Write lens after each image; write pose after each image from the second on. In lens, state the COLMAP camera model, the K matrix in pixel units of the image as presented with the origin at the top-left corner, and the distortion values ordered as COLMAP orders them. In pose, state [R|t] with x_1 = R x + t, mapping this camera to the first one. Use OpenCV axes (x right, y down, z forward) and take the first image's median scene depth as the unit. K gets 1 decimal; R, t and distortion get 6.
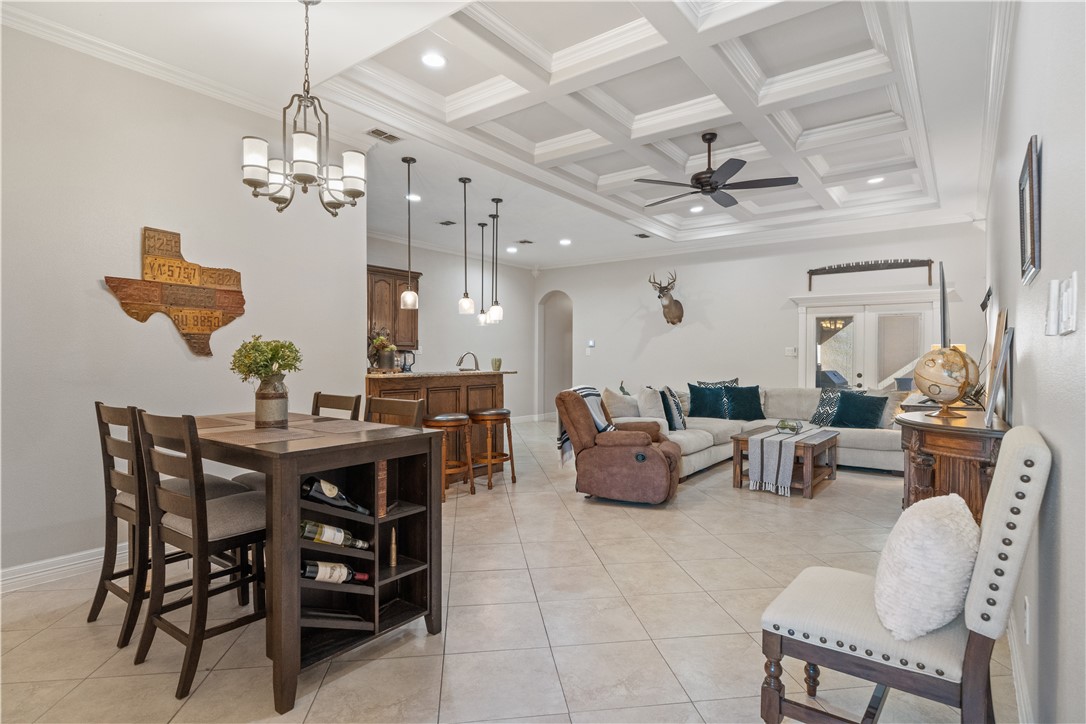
lens RADIAL K [[573.2, 0, 544.6], [0, 573.2, 360.0], [0, 0, 1]] dist [-0.002897, -0.000538]
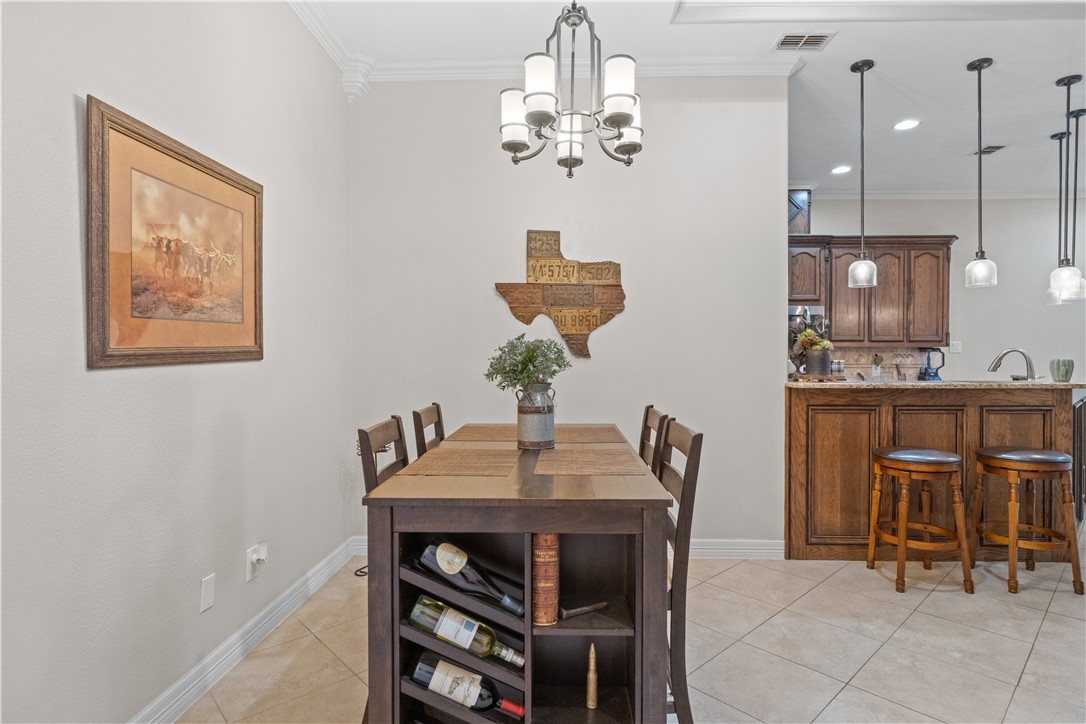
lens RADIAL K [[573.2, 0, 544.2], [0, 573.2, 361.4], [0, 0, 1]] dist [-0.002897, -0.000538]
pose [[0.573802, 0.005282, -0.818977, 0.135146], [-0.001169, 0.999983, 0.005630, -0.006173], [0.818993, -0.002273, 0.573799, 0.409561]]
